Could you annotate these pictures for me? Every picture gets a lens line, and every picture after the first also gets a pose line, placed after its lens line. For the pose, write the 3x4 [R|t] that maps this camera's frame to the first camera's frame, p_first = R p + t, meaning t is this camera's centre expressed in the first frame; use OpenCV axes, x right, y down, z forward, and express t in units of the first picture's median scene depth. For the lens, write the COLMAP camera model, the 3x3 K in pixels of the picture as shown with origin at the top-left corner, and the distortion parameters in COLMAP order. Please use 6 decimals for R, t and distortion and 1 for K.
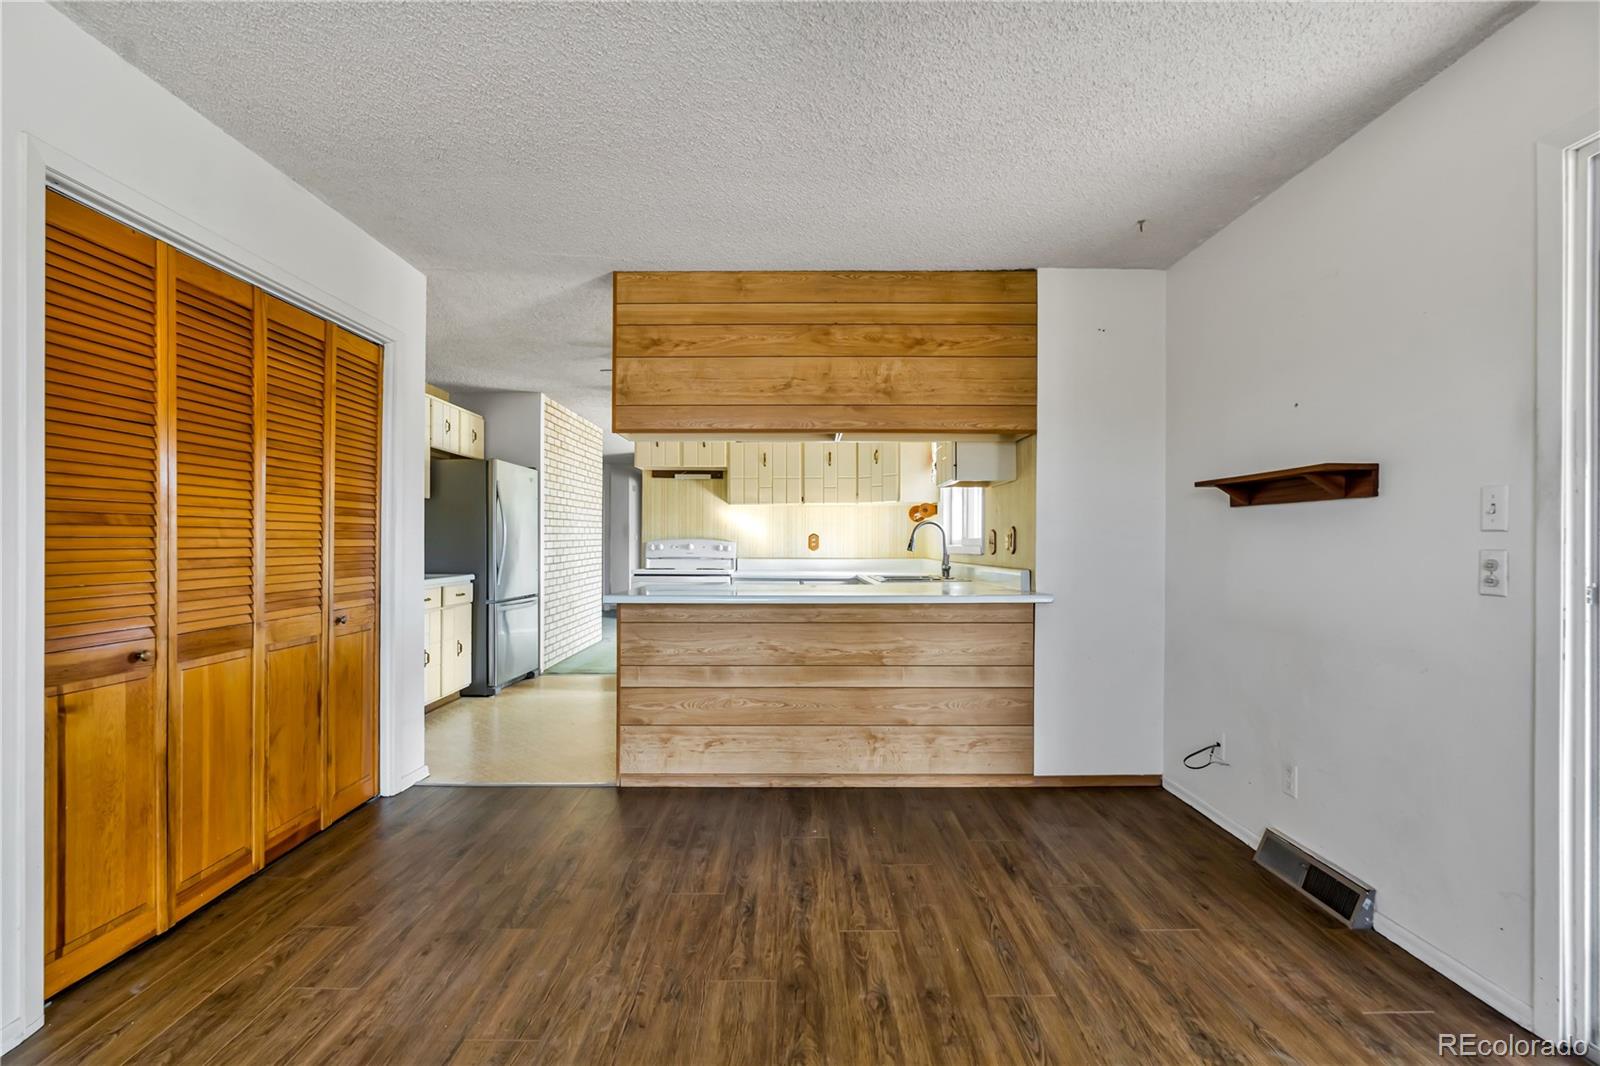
lens RADIAL K [[719.5, 0, 793.4], [0, 719.5, 540.7], [0, 0, 1]] dist [-0.002133, 0.000589]
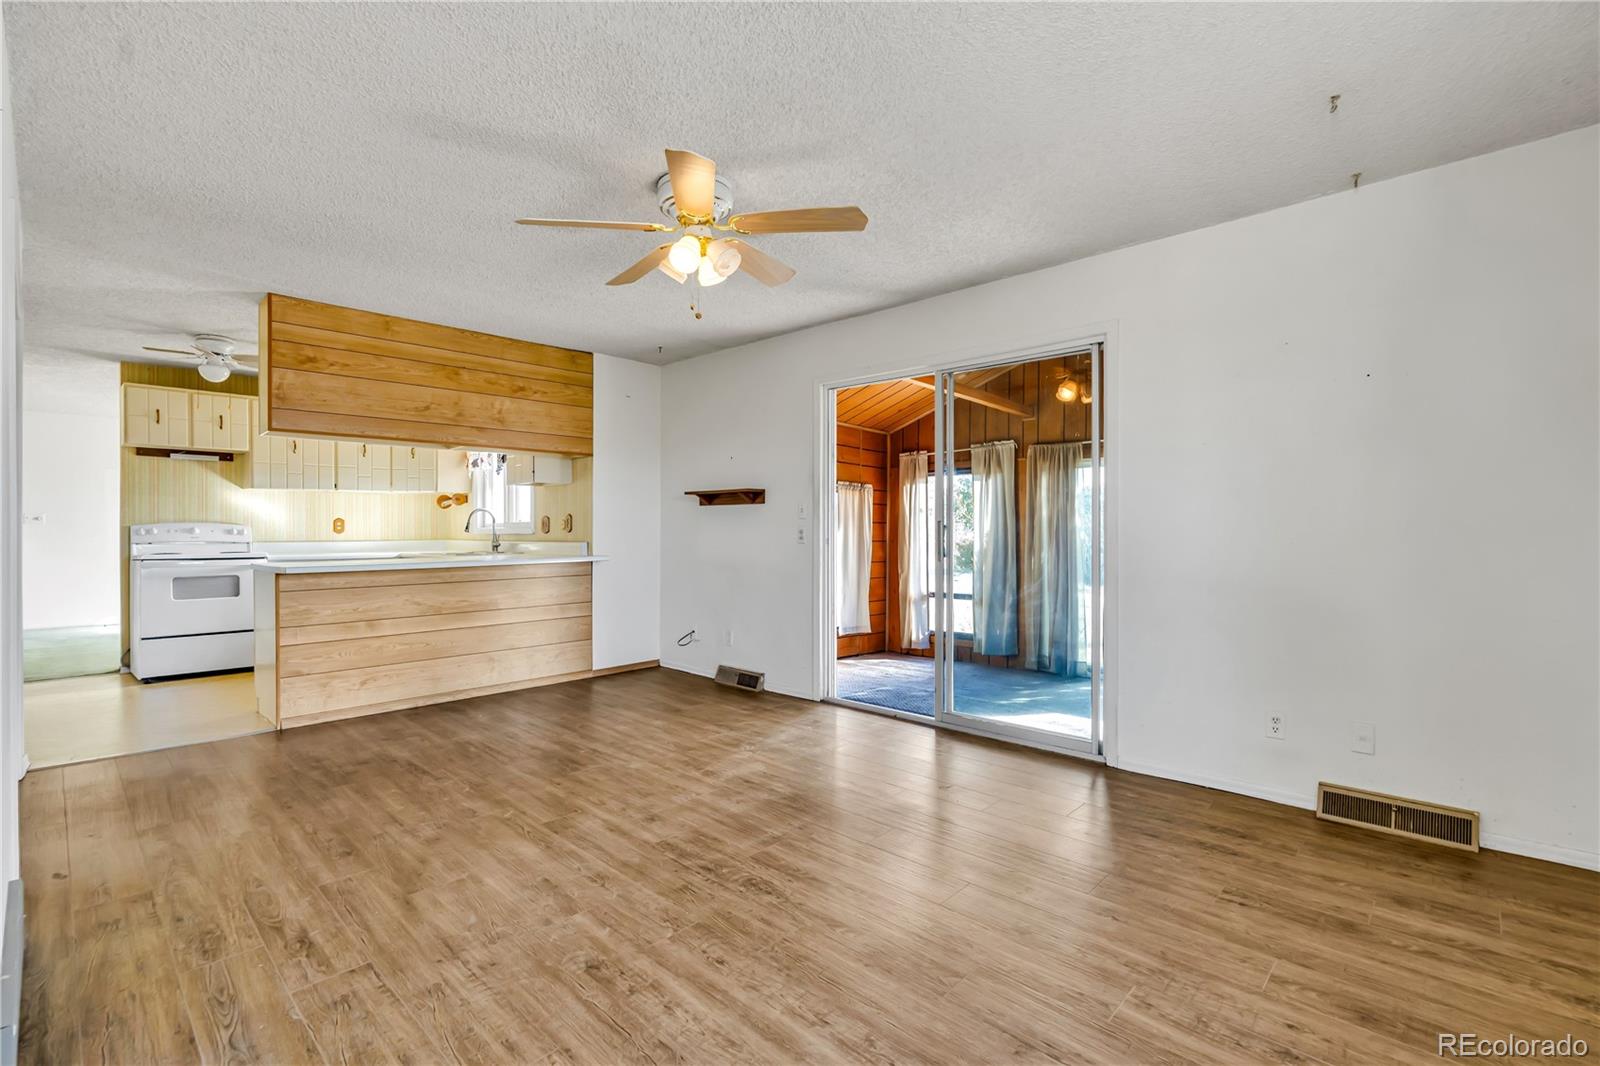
lens RADIAL K [[719.5, 0, 793.4], [0, 719.5, 540.7], [0, 0, 1]] dist [-0.002133, 0.000589]
pose [[0.697130, -0.015738, 0.716772, -0.498668], [0.002002, 0.999798, 0.020005, 0.007496], [-0.716942, -0.012511, 0.697021, -0.433778]]
